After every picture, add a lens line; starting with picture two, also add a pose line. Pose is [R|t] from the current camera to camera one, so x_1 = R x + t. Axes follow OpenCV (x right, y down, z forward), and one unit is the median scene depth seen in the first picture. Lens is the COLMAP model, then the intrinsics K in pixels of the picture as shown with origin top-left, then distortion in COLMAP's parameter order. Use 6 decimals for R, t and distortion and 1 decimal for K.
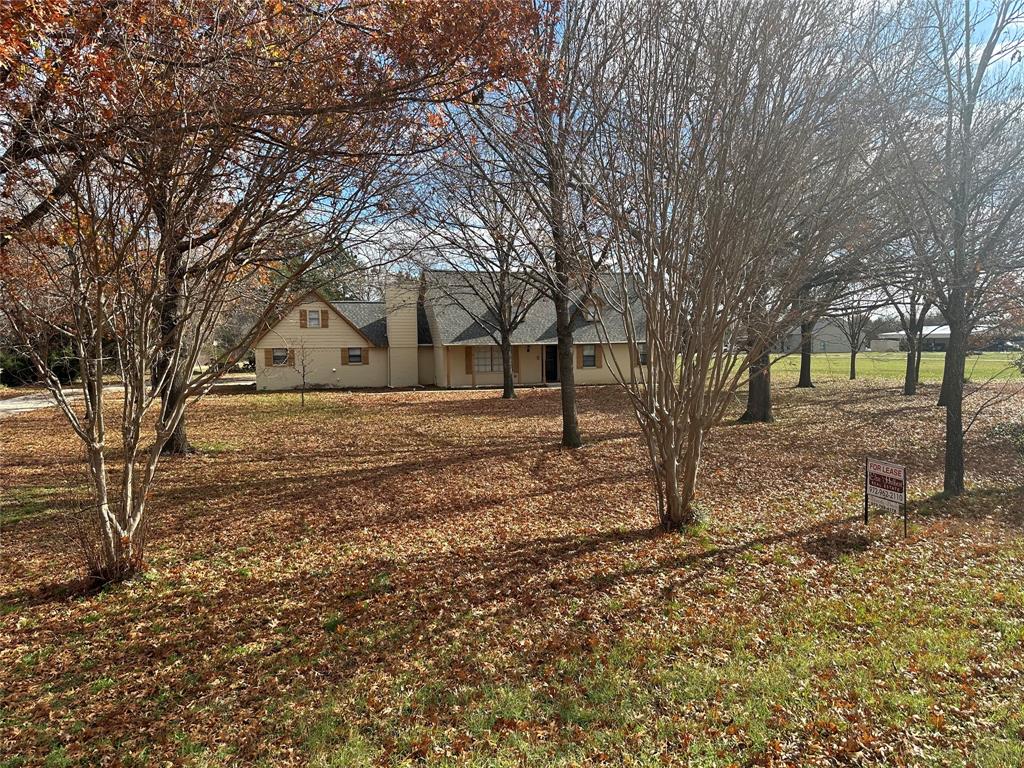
lens RADIAL K [[722.3, 0, 518.7], [0, 722.3, 390.6], [0, 0, 1]] dist [0.055332, -0.062574]
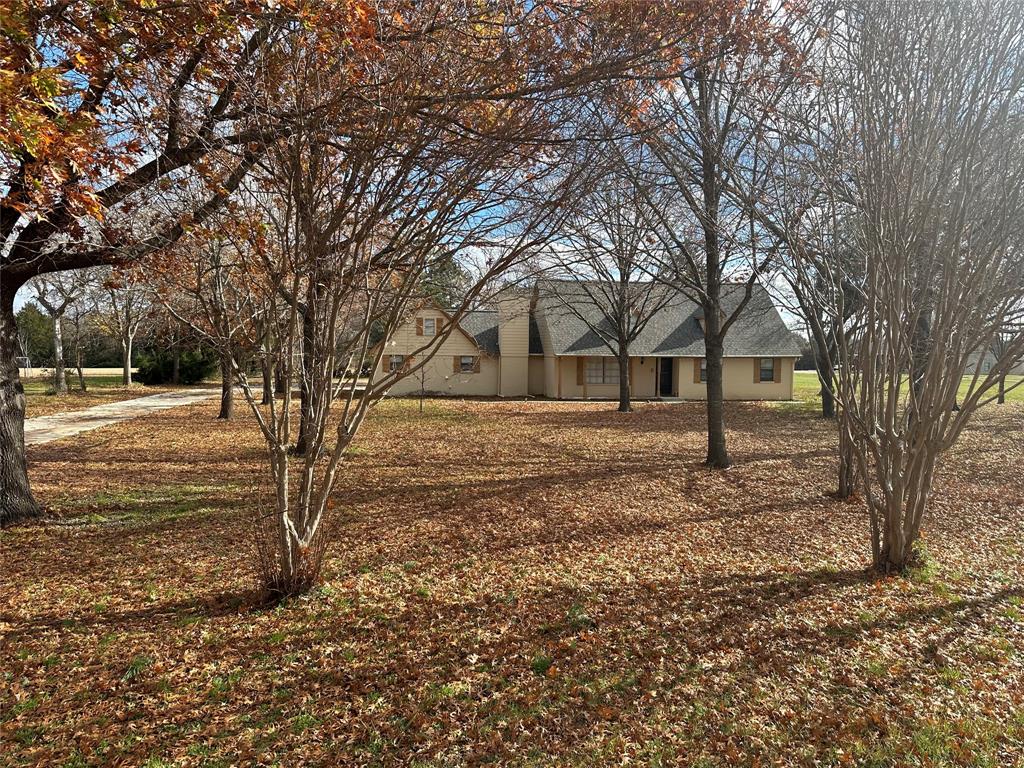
lens RADIAL K [[722.3, 0, 517.6], [0, 722.3, 386.6], [0, 0, 1]] dist [0.055332, -0.062574]
pose [[0.991403, 0.028892, -0.127616, -0.124691], [-0.031673, 0.999302, -0.019814, 0.004577], [0.126954, 0.023686, 0.991626, 0.088079]]
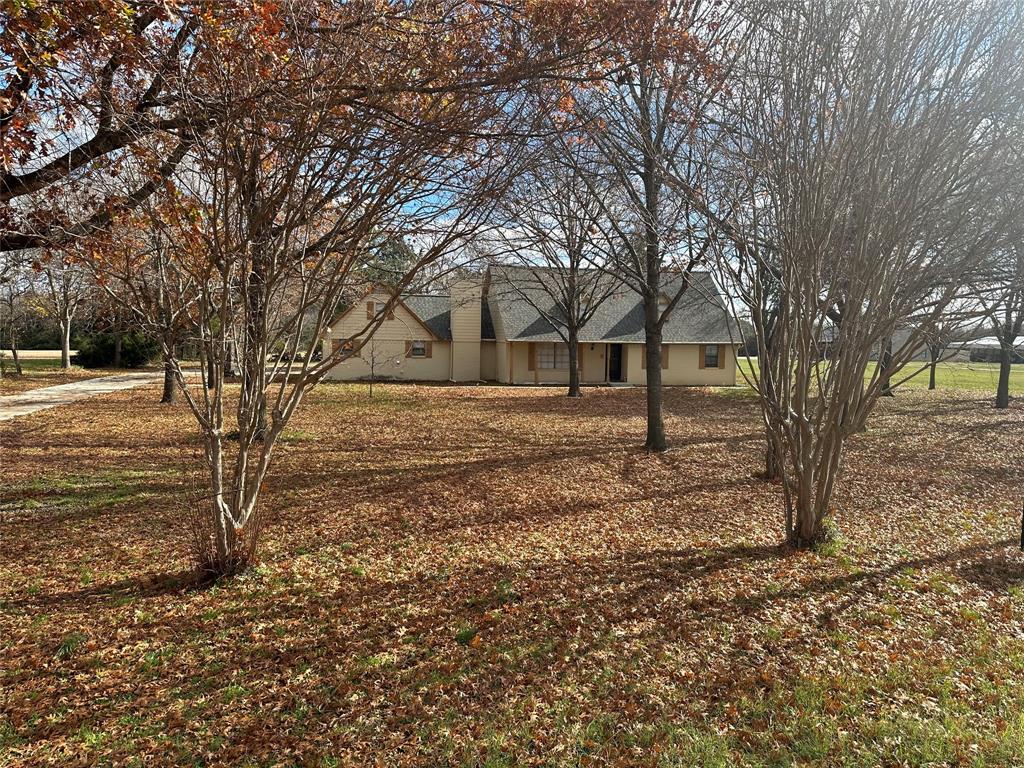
lens RADIAL K [[722.3, 0, 518.6], [0, 722.3, 387.7], [0, 0, 1]] dist [0.055332, -0.062574]
pose [[0.997284, 0.034352, -0.065147, -0.095107], [-0.034393, 0.999408, 0.000488, 0.002582], [0.065125, 0.001753, 0.997876, 0.059342]]
